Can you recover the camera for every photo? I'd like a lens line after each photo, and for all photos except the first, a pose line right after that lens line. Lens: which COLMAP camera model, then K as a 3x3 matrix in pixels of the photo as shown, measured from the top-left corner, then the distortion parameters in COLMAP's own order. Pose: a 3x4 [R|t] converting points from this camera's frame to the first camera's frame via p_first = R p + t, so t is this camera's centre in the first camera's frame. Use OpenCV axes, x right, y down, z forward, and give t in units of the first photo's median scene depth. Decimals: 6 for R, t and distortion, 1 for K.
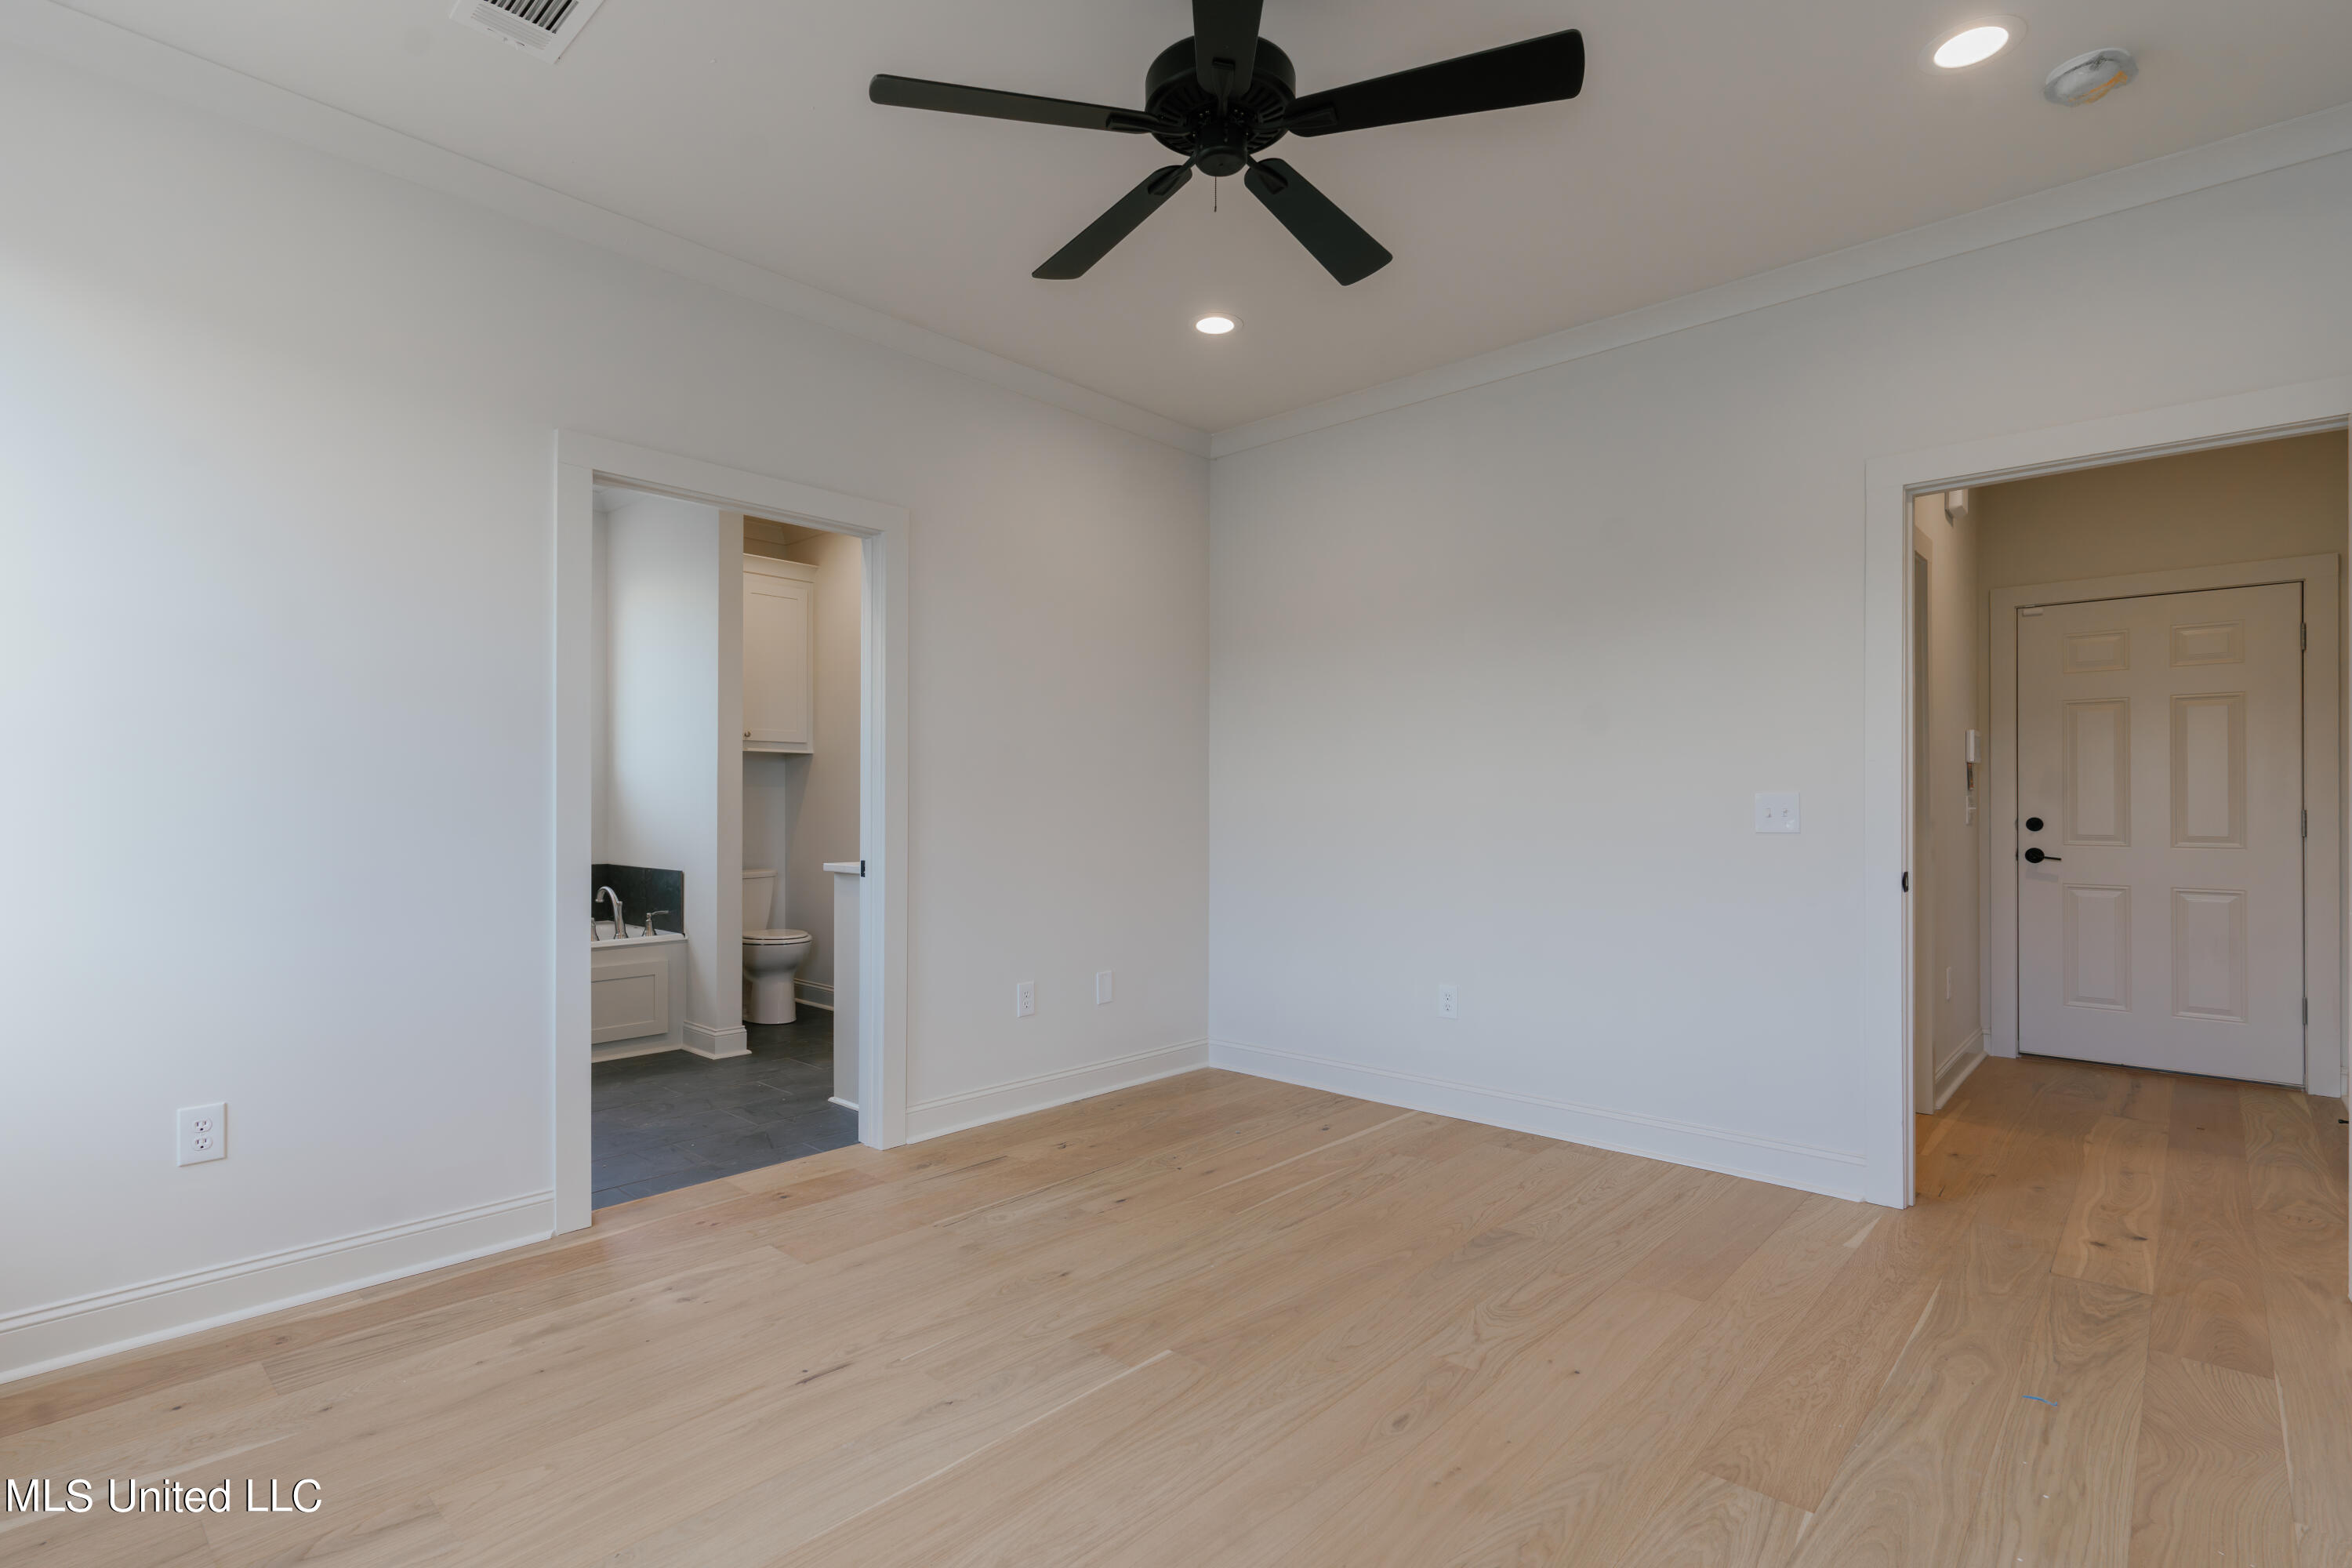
lens RADIAL K [[1112.6, 0, 1171.3], [0, 1112.6, 788.1], [0, 0, 1]] dist [-0.000315, 0.000279]
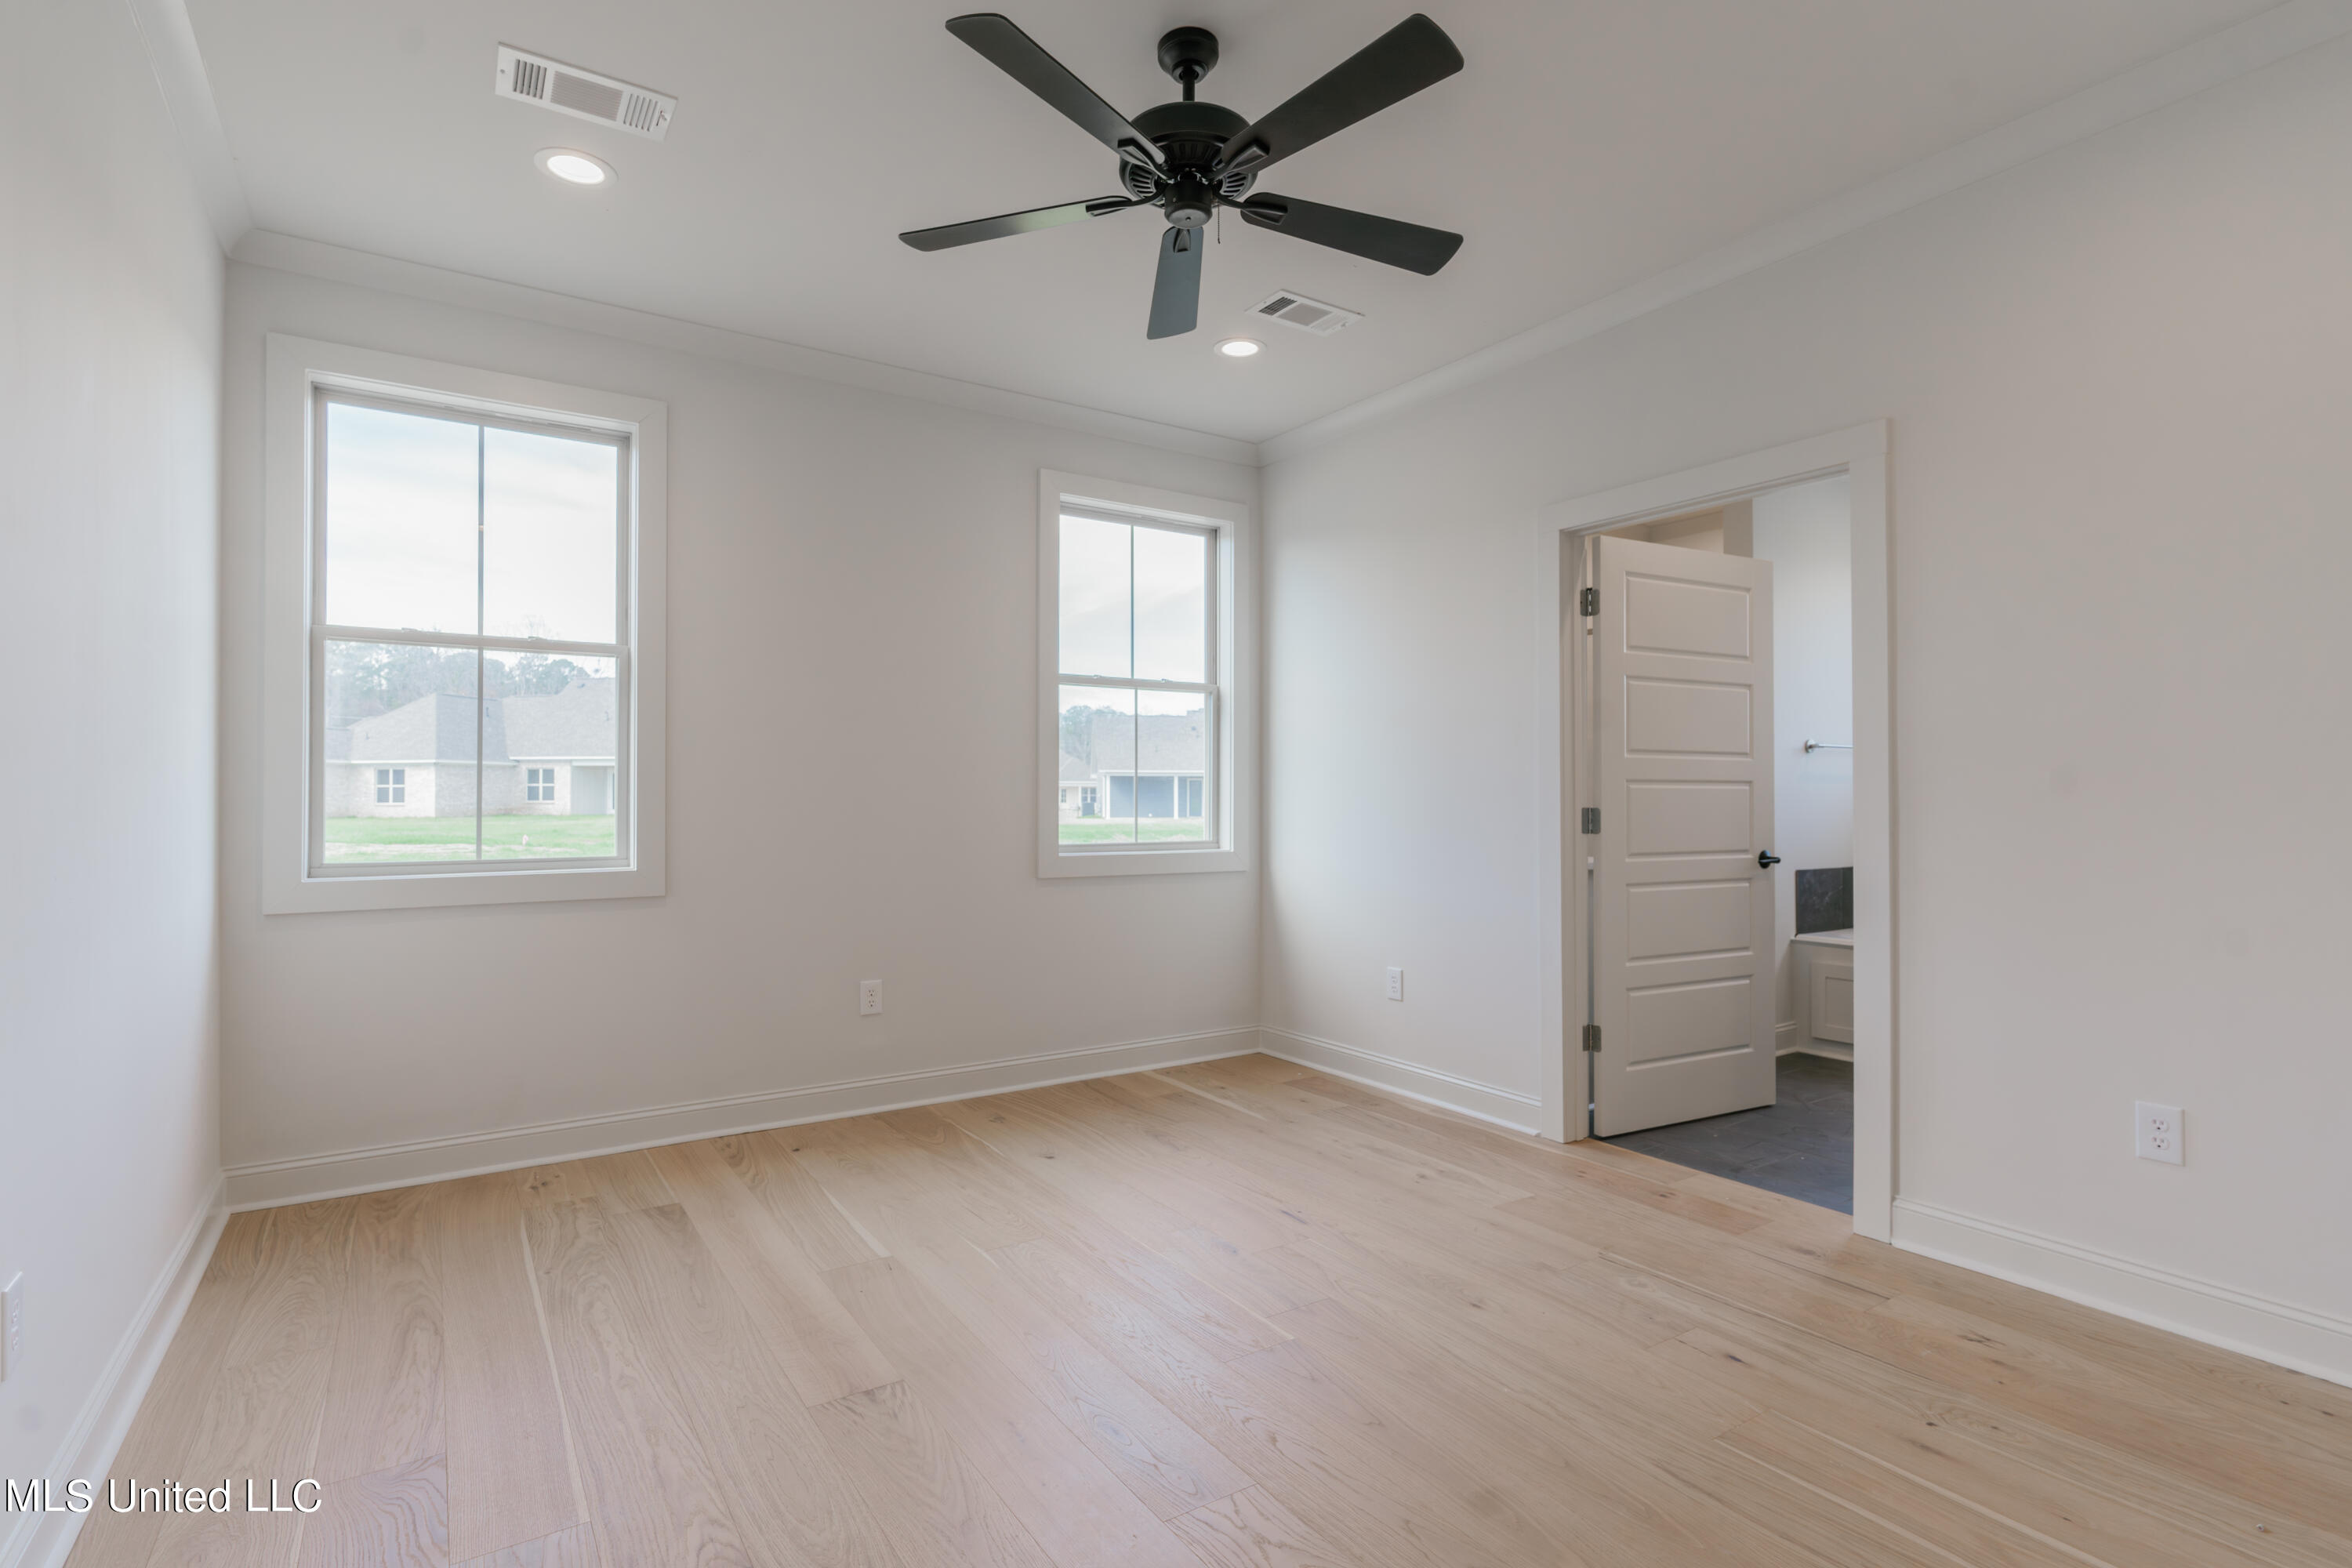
lens RADIAL K [[1112.6, 0, 1171.0], [0, 1112.6, 780.1], [0, 0, 1]] dist [-0.000315, 0.000279]
pose [[-0.242738, -0.018382, -0.969918, 0.718228], [0.014294, 0.999644, -0.022523, 0.011663], [0.969987, -0.019331, -0.242389, 0.807168]]
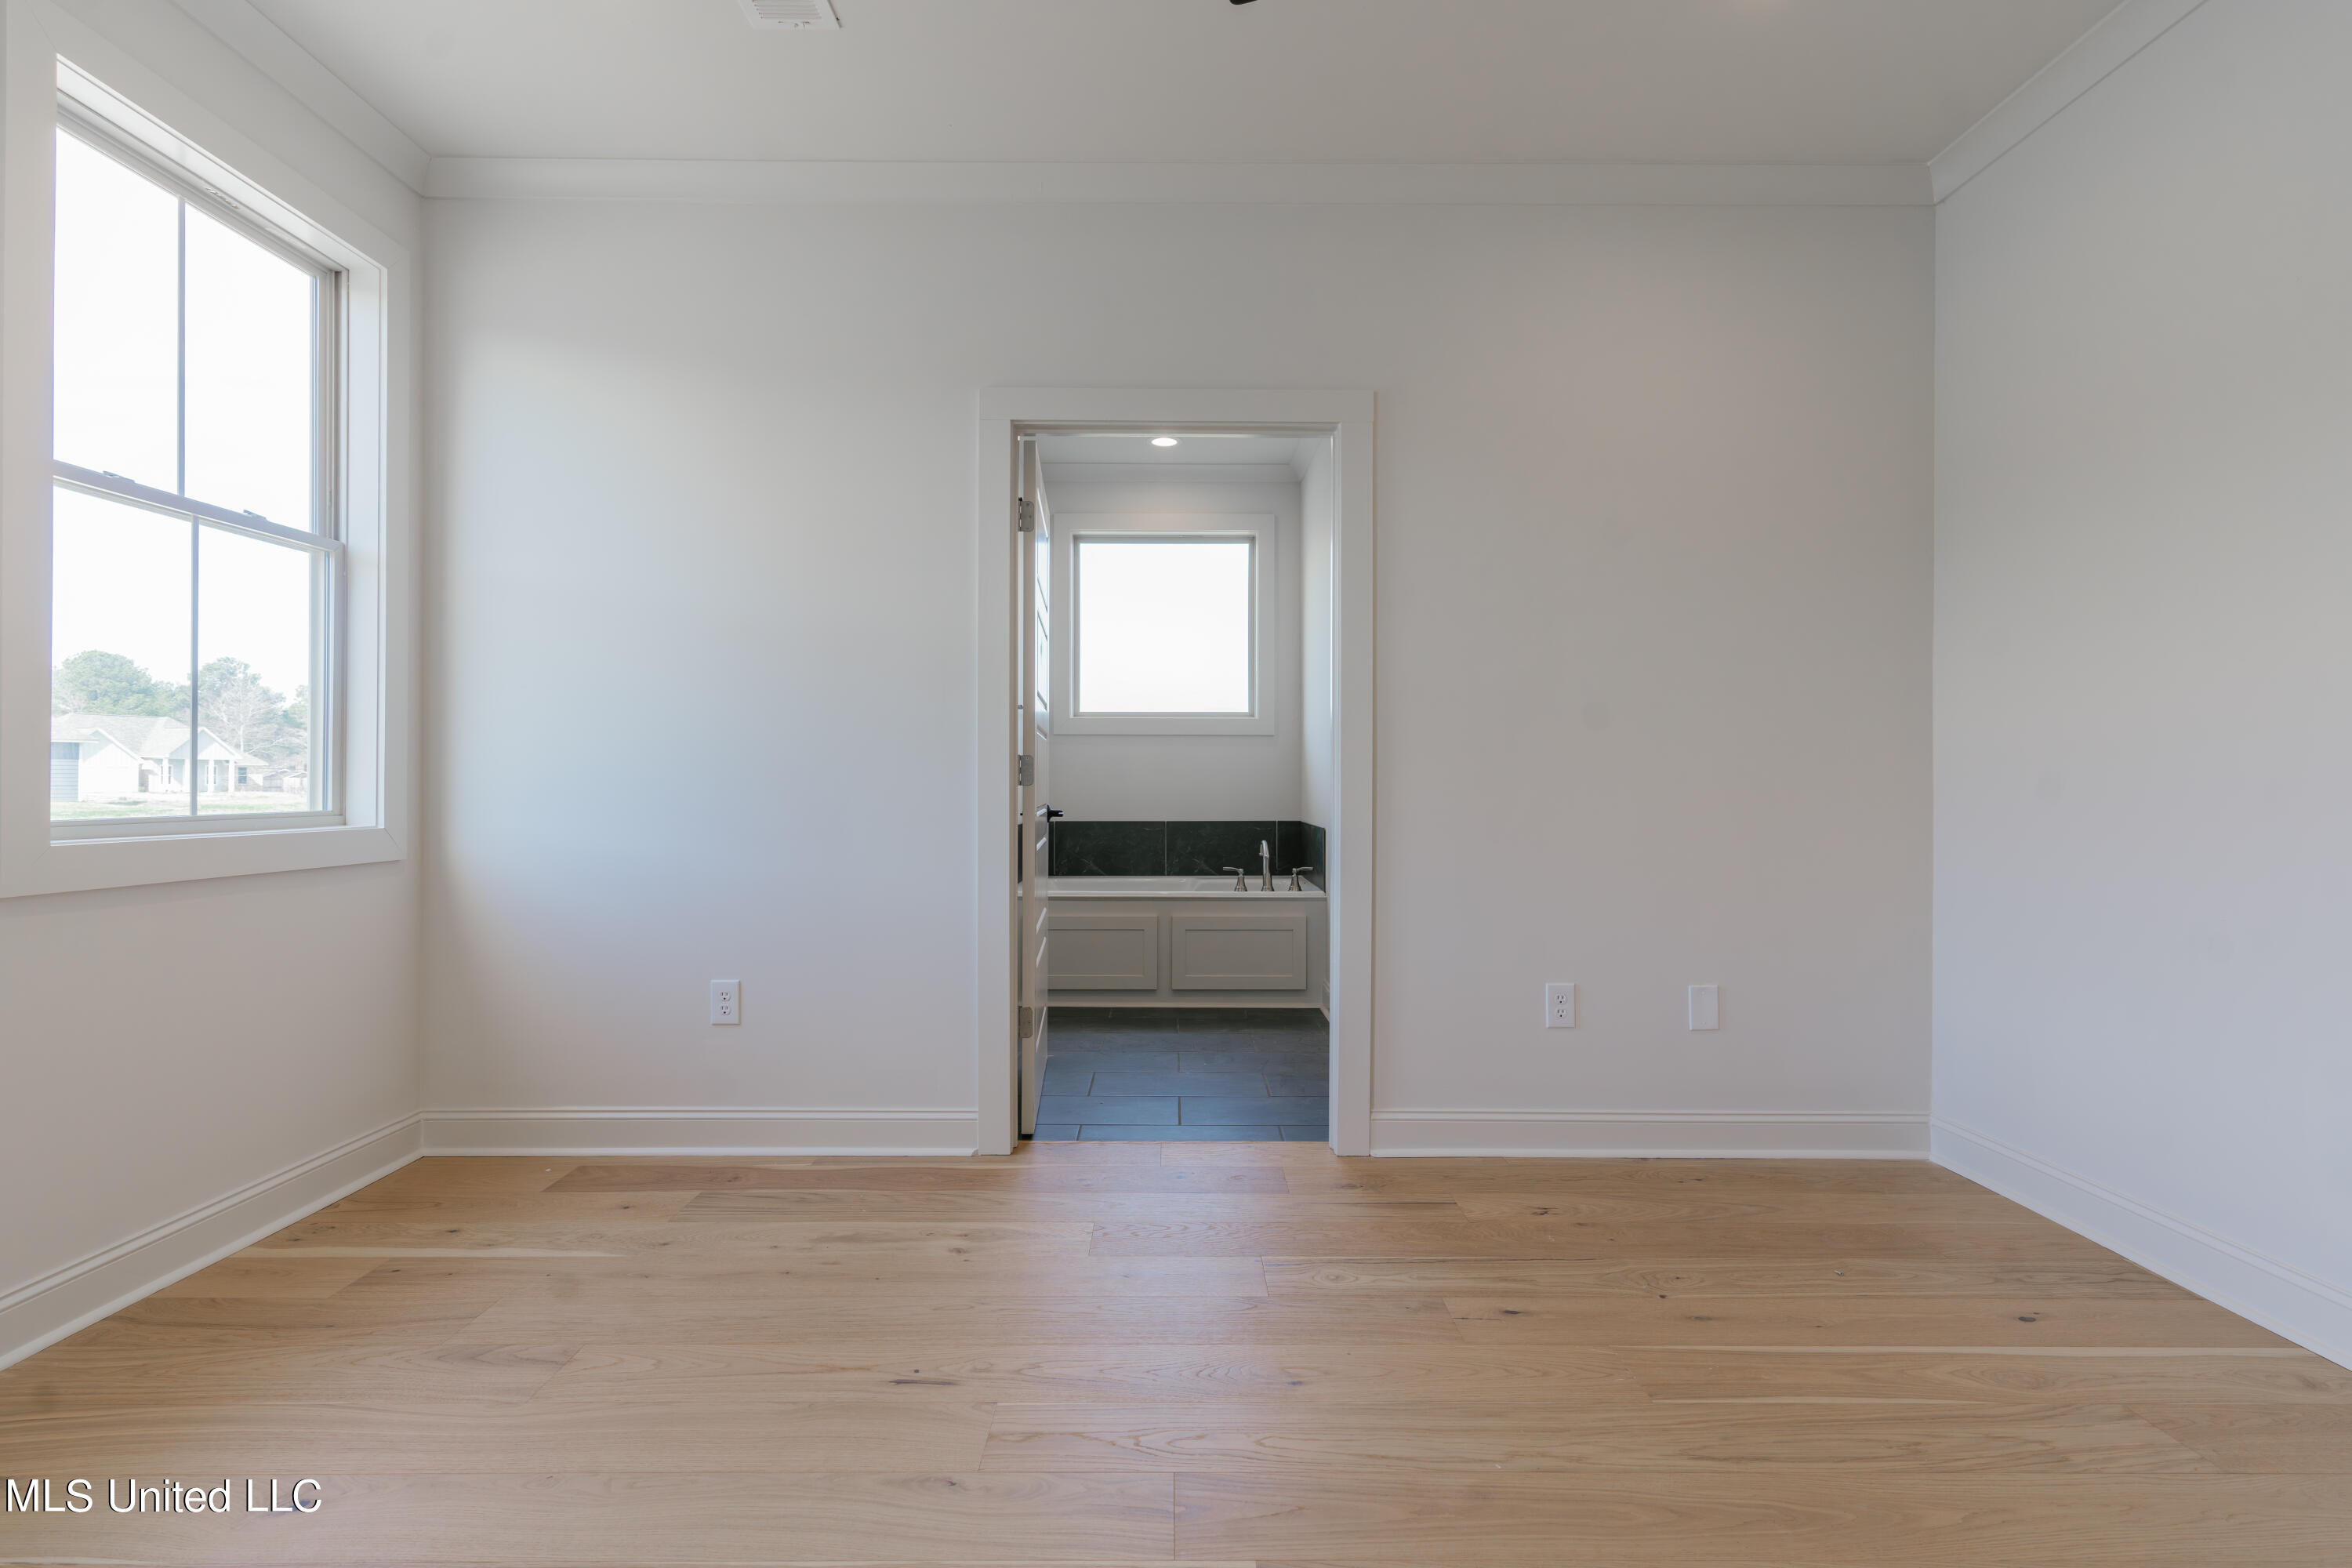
lens RADIAL K [[1112.6, 0, 1172.1], [0, 1112.6, 761.6], [0, 0, 1]] dist [-0.000315, 0.000279]
pose [[0.678867, -0.010989, -0.734179, 0.308966], [0.009352, 0.999936, -0.006320, 0.035068], [0.734201, -0.002575, 0.678927, 0.376143]]
